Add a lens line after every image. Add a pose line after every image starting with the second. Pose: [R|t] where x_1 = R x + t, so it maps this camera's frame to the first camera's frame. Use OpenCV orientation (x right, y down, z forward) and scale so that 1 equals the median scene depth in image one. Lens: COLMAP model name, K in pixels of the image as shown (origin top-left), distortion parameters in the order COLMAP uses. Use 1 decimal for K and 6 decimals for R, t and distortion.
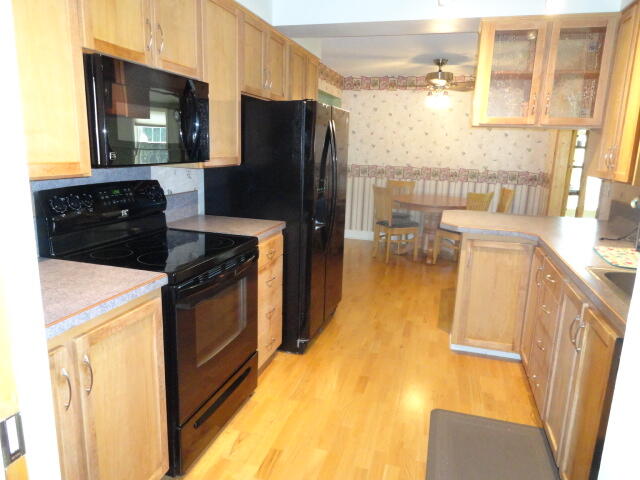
lens RADIAL K [[441.2, 0, 320.0], [0, 441.2, 240.0], [0, 0, 1]] dist [-0.003386, 0.000552]
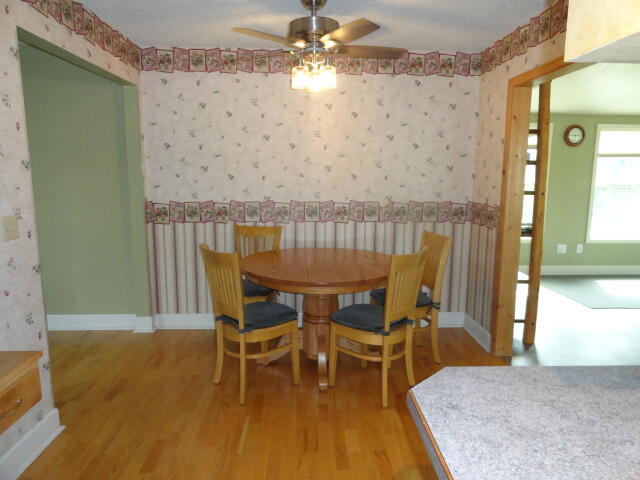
lens RADIAL K [[441.2, 0, 320.0], [0, 441.2, 240.0], [0, 0, 1]] dist [-0.003386, 0.000552]
pose [[0.948944, -0.073883, 0.306672, 0.082597], [0.089978, 0.995193, -0.038659, -0.086917], [-0.302341, 0.064278, 0.951030, 0.423888]]
